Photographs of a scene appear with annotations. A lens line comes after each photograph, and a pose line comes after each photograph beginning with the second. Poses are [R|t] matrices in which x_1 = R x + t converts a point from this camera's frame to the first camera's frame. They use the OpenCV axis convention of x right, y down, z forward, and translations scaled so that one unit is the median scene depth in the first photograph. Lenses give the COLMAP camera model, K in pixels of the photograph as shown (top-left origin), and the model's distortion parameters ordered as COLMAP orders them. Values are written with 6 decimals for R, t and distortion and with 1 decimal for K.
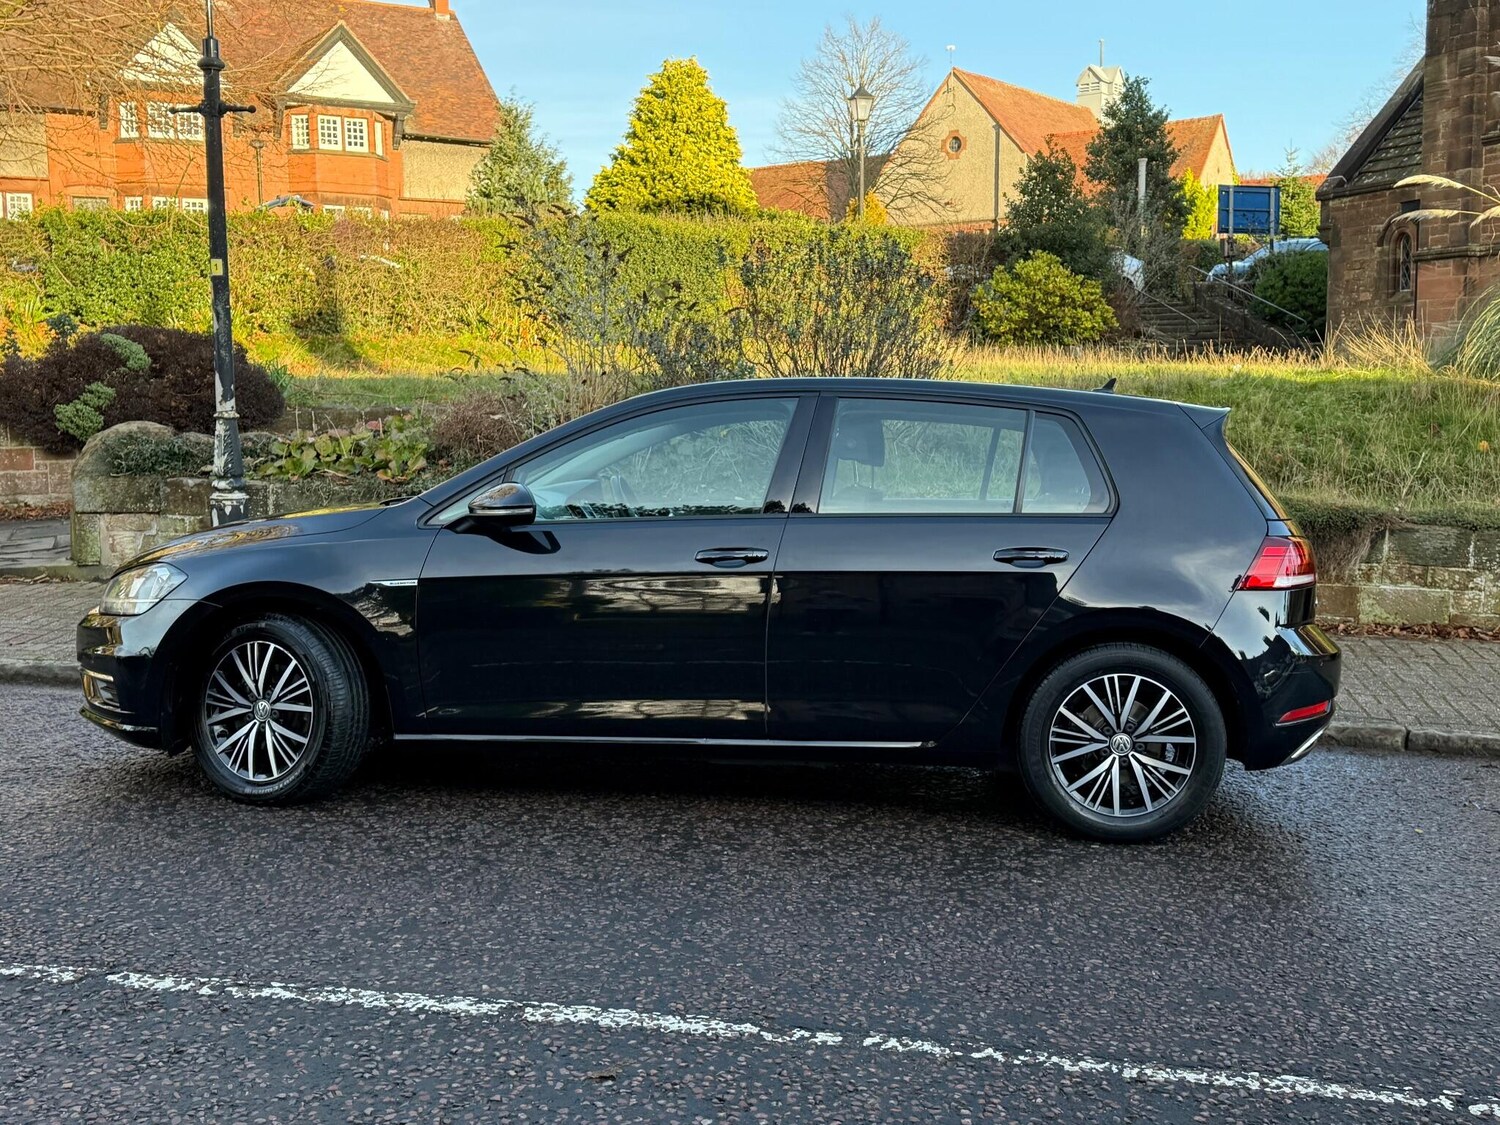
lens RADIAL K [[1578.4, 0, 764.2], [0, 1578.4, 564.4], [0, 0, 1]] dist [0.210147, -0.455687]
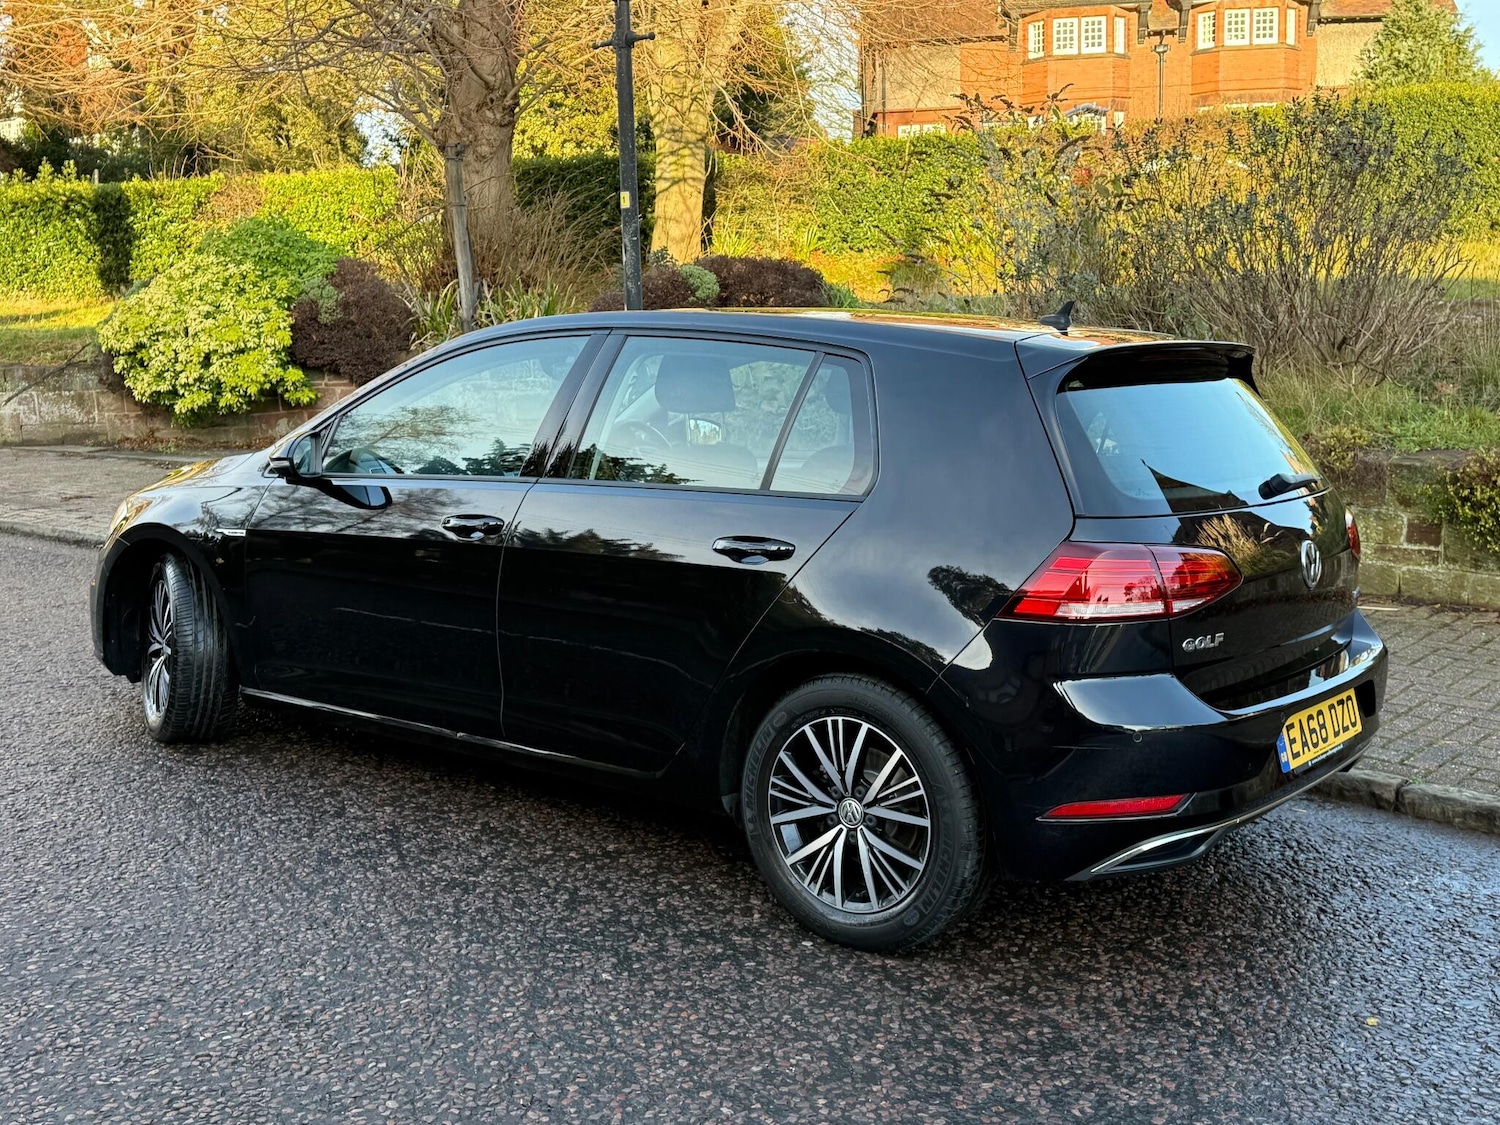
lens RADIAL K [[1585.0, 0, 750.0], [0, 1585.0, 562.5], [0, 0, 1]] dist [0.199848, -0.436662]
pose [[0.823427, 0.070407, -0.563038, 0.558855], [-0.039520, 0.996979, 0.066873, -0.046168], [0.566045, -0.032814, 0.823721, 0.357325]]
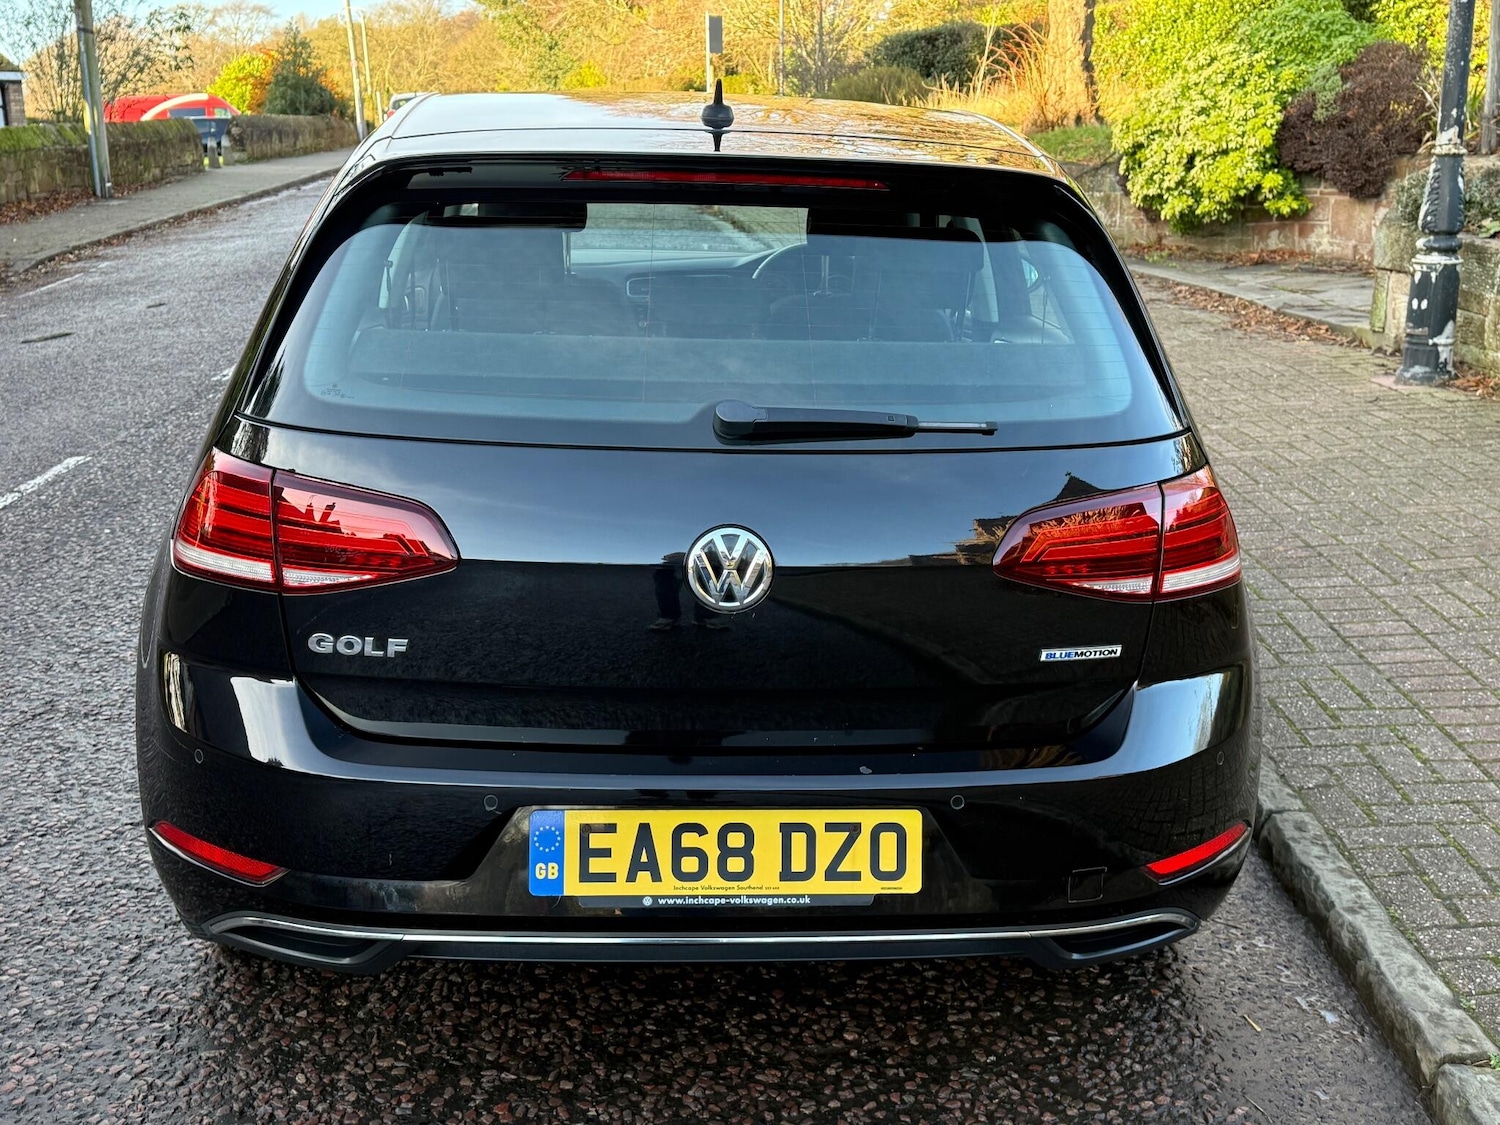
lens RADIAL K [[1604.1, 0, 783.2], [0, 1604.1, 567.4], [0, 0, 1]] dist [0.226260, -0.543380]
pose [[0.127313, 0.255127, -0.958489, 0.758703], [-0.100498, 0.964698, 0.243430, -0.110771], [0.986758, 0.065335, 0.148458, 1.080495]]
